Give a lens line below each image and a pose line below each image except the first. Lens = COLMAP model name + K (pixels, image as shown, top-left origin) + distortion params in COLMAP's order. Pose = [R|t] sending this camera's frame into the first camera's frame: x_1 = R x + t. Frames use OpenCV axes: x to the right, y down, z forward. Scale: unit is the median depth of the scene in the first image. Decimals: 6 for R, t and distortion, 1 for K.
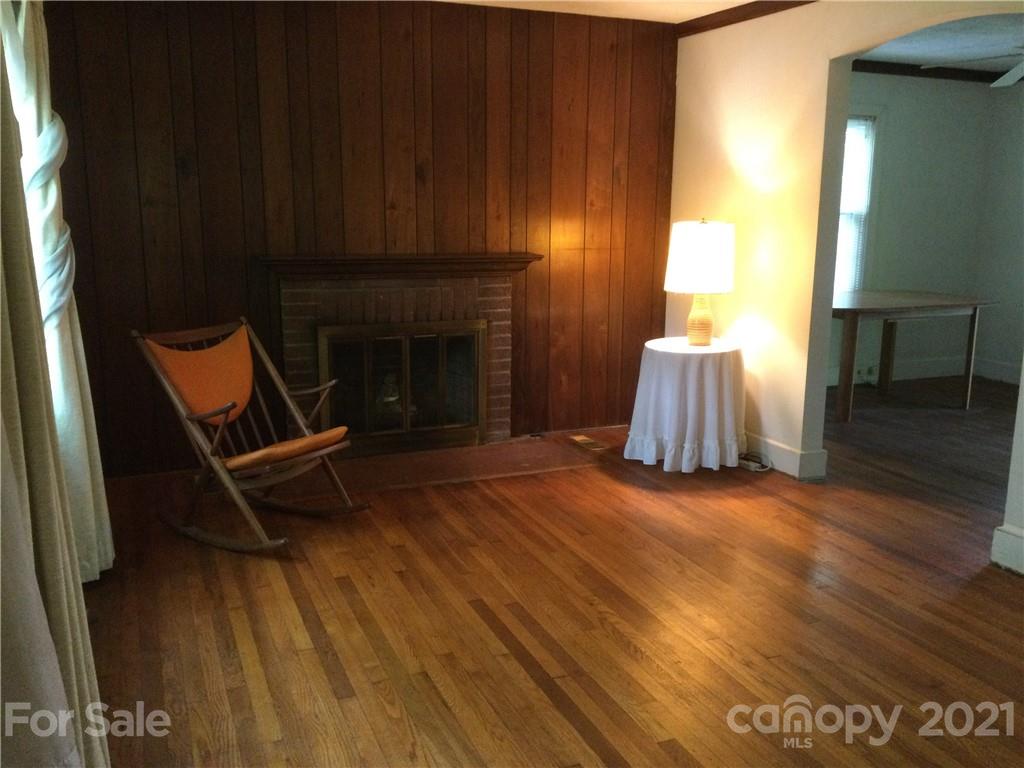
lens RADIAL K [[923.7, 0, 512.6], [0, 923.7, 387.7], [0, 0, 1]] dist [0.125177, -0.226459]
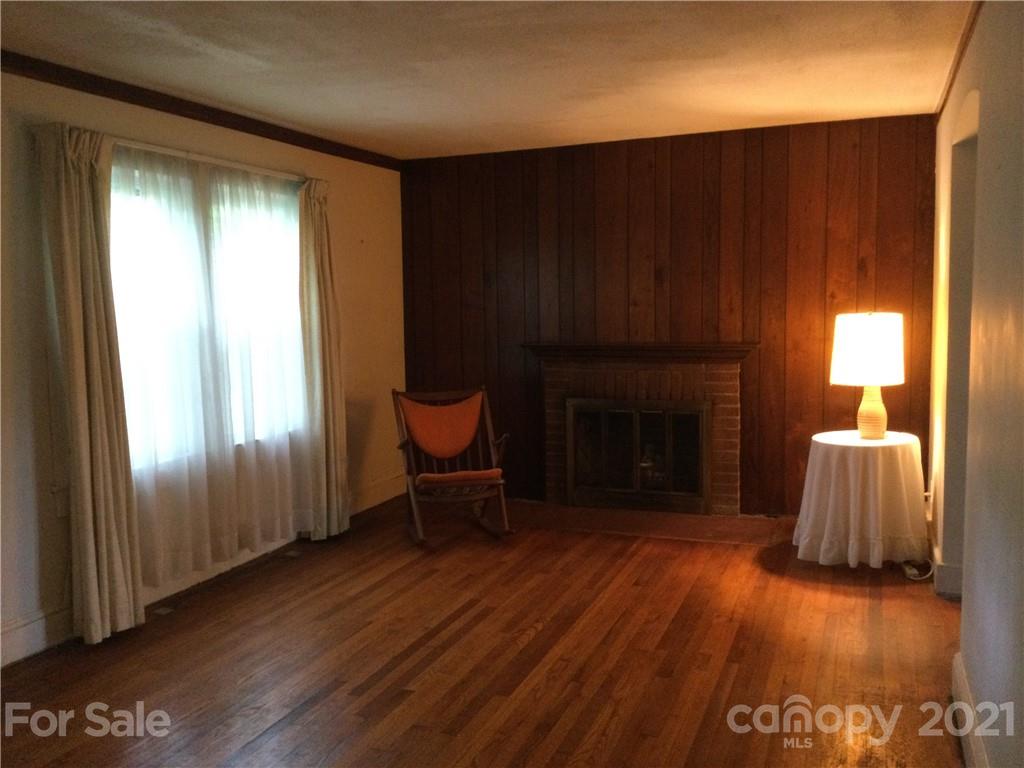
lens RADIAL K [[923.7, 0, 512.6], [0, 923.7, 387.7], [0, 0, 1]] dist [0.125177, -0.226459]
pose [[0.714184, 0.046595, -0.698405, 0.622550], [-0.115243, 0.991993, -0.051665, -0.005258], [0.690405, 0.117384, 0.713836, 0.038875]]
